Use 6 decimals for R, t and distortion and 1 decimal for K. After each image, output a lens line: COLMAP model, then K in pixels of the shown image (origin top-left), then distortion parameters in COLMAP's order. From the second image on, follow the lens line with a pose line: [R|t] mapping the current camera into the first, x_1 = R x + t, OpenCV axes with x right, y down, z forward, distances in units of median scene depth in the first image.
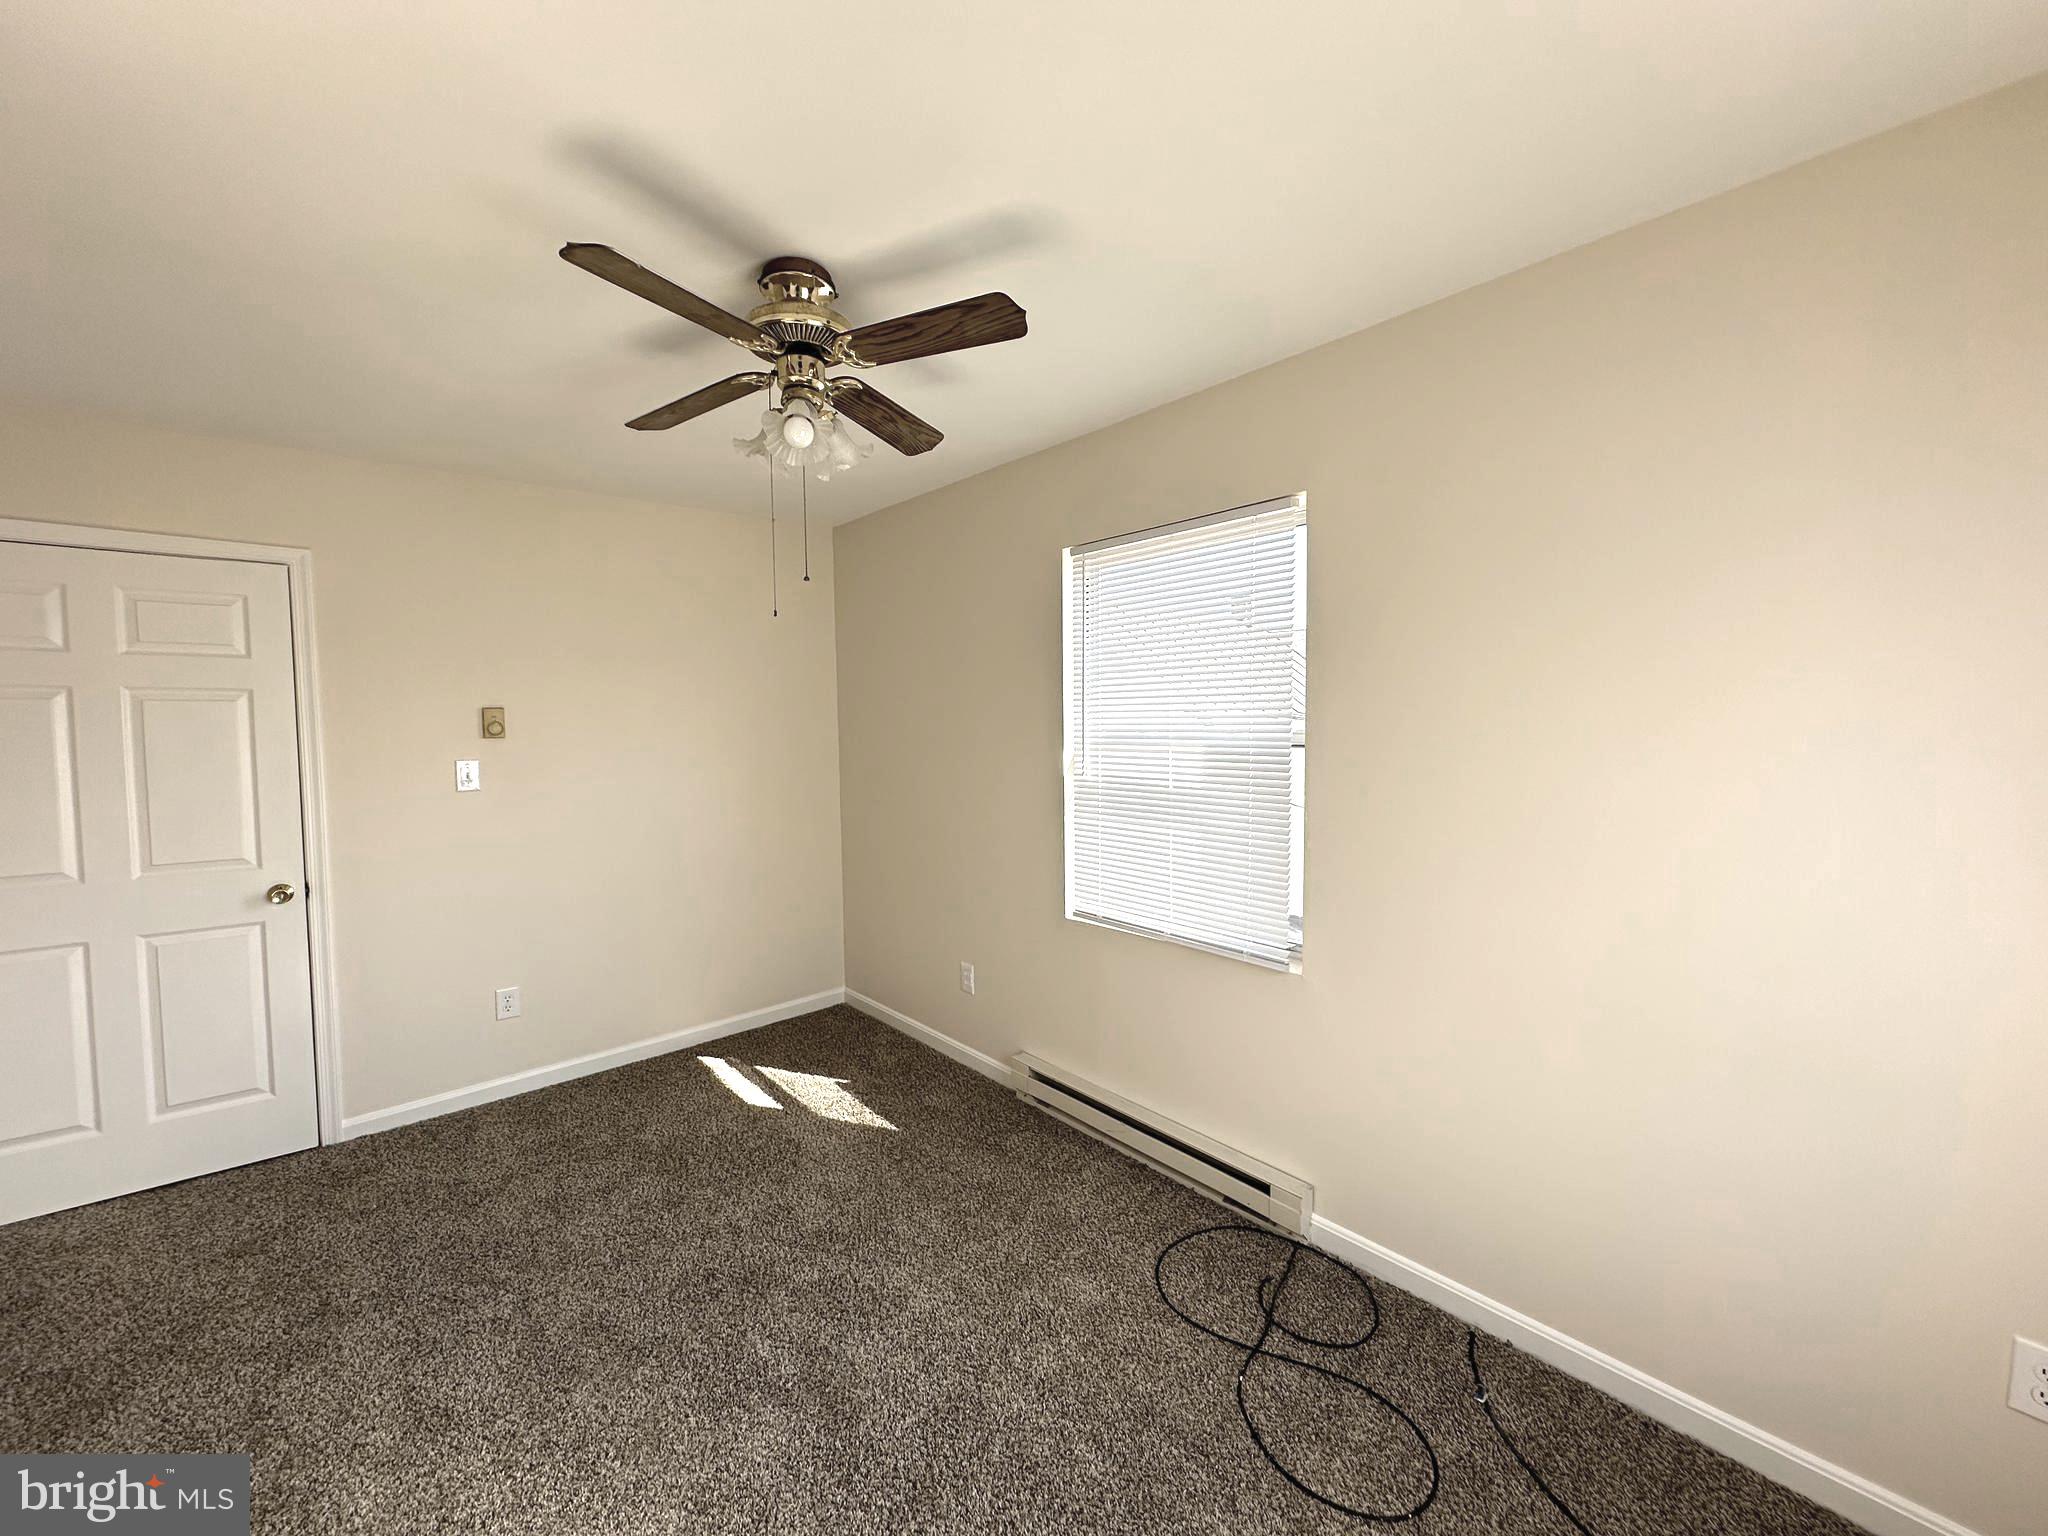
lens RADIAL K [[820.5, 0, 1024.6], [0, 820.5, 768.0], [0, 0, 1]] dist [0.000352, 0.000256]
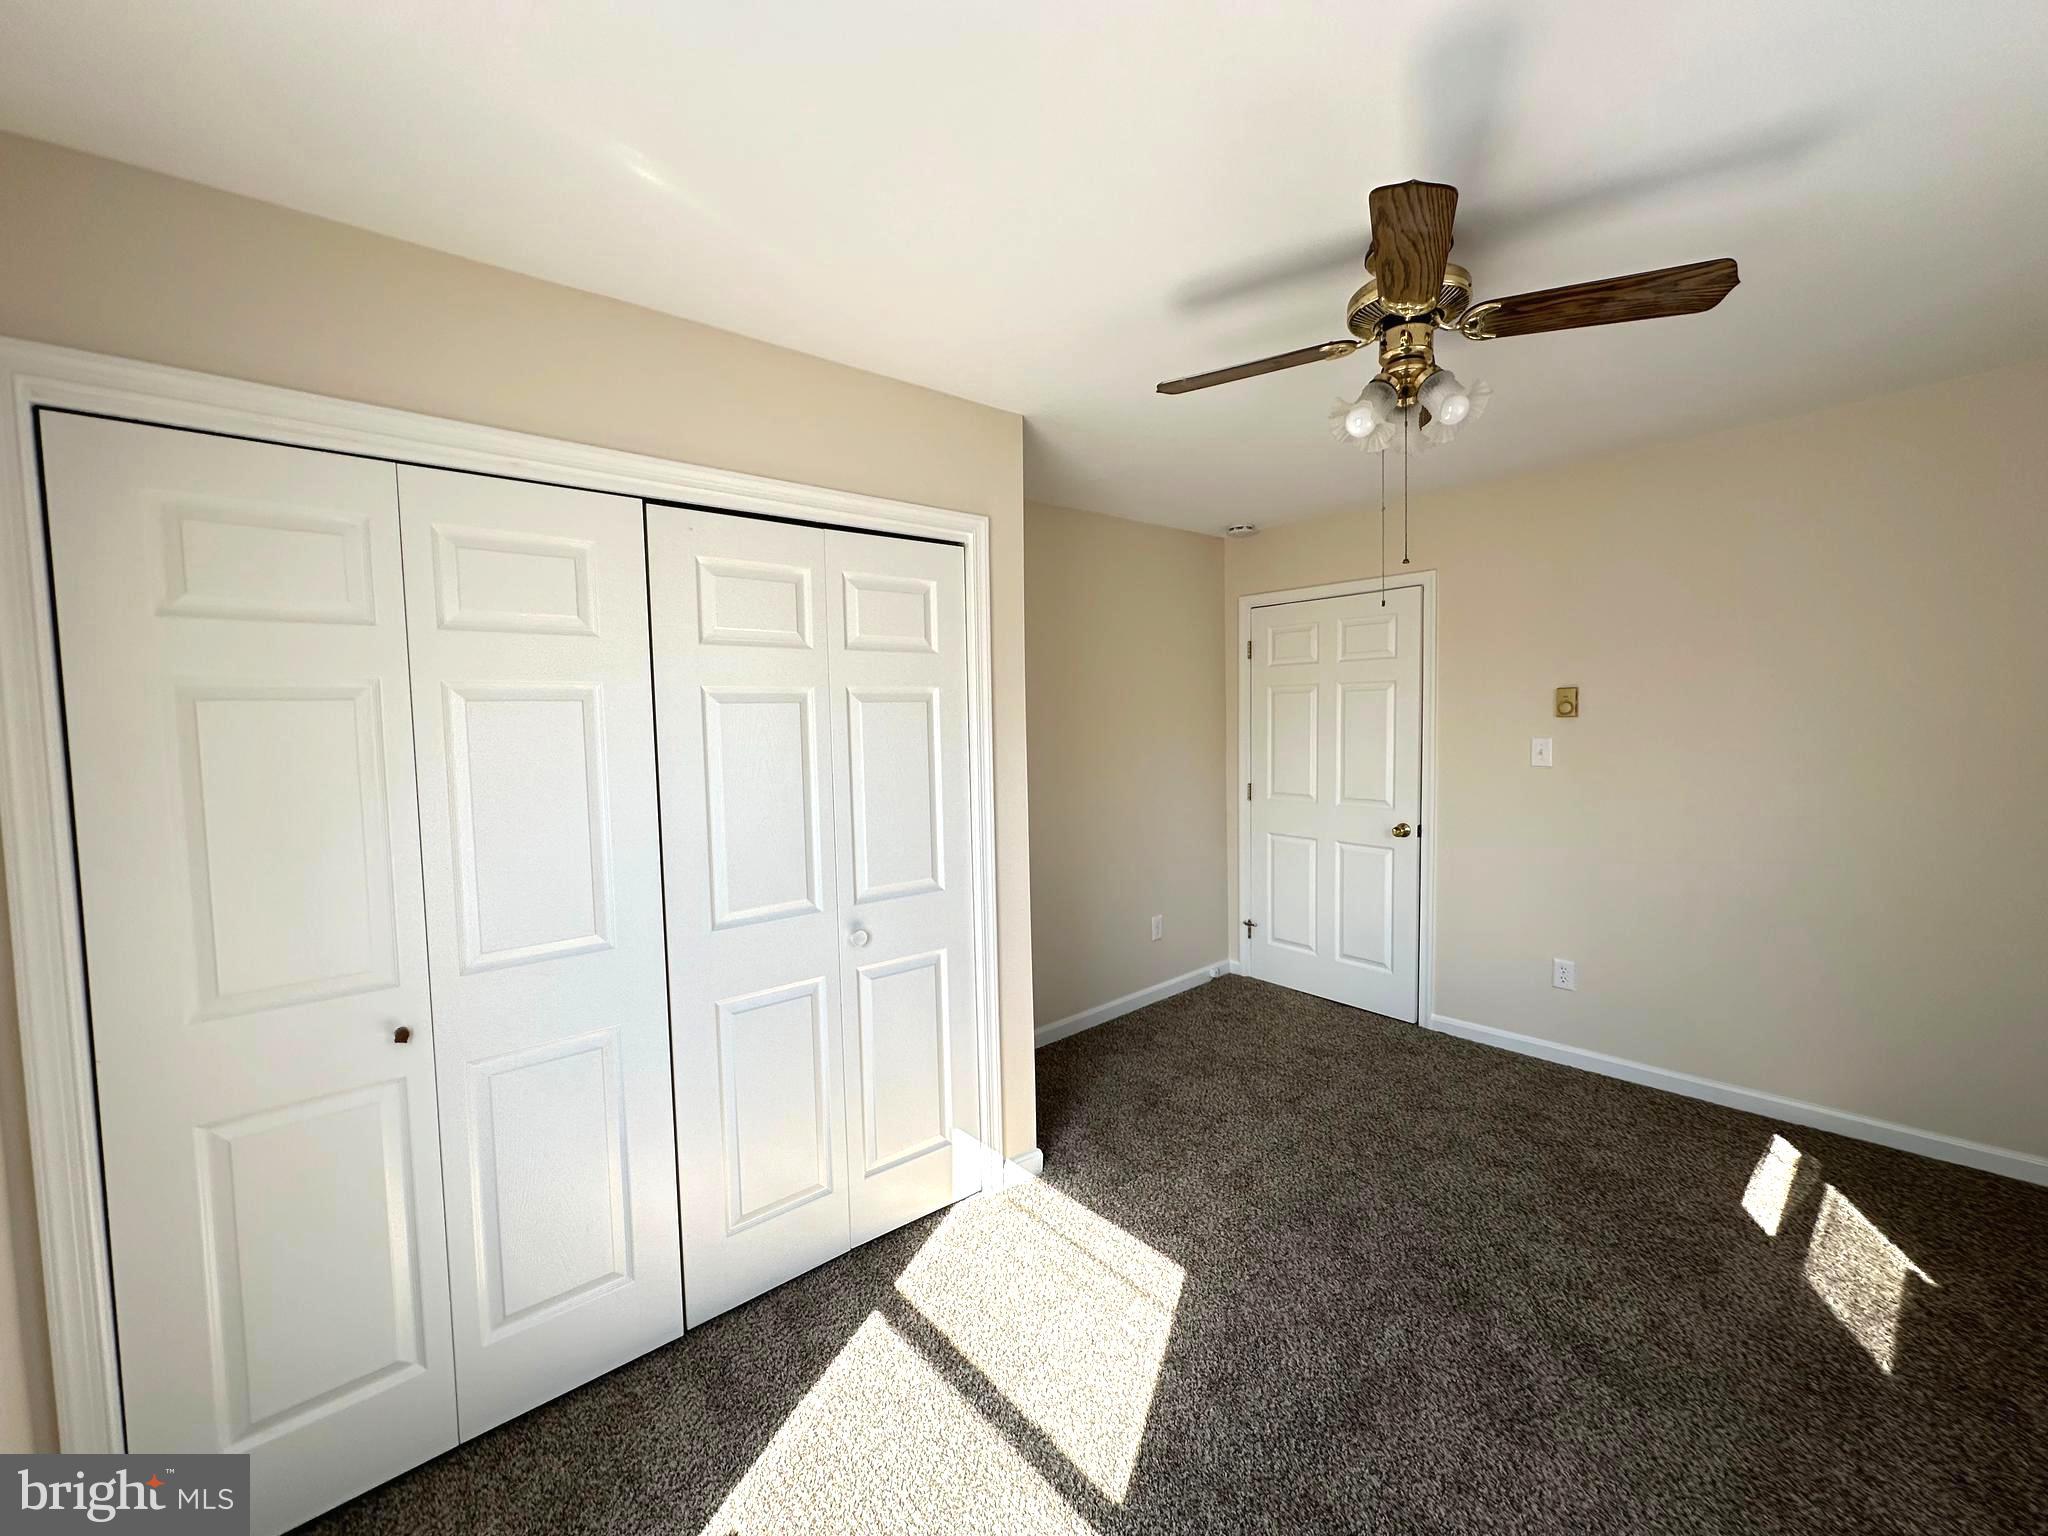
lens RADIAL K [[820.5, 0, 1024.6], [0, 820.5, 768.0], [0, 0, 1]] dist [0.000352, 0.000256]
pose [[-0.001767, 0.077142, -0.997019, 0.428900], [-0.035897, 0.996373, 0.077155, -0.030861], [0.999354, 0.035926, 0.001009, 0.351176]]
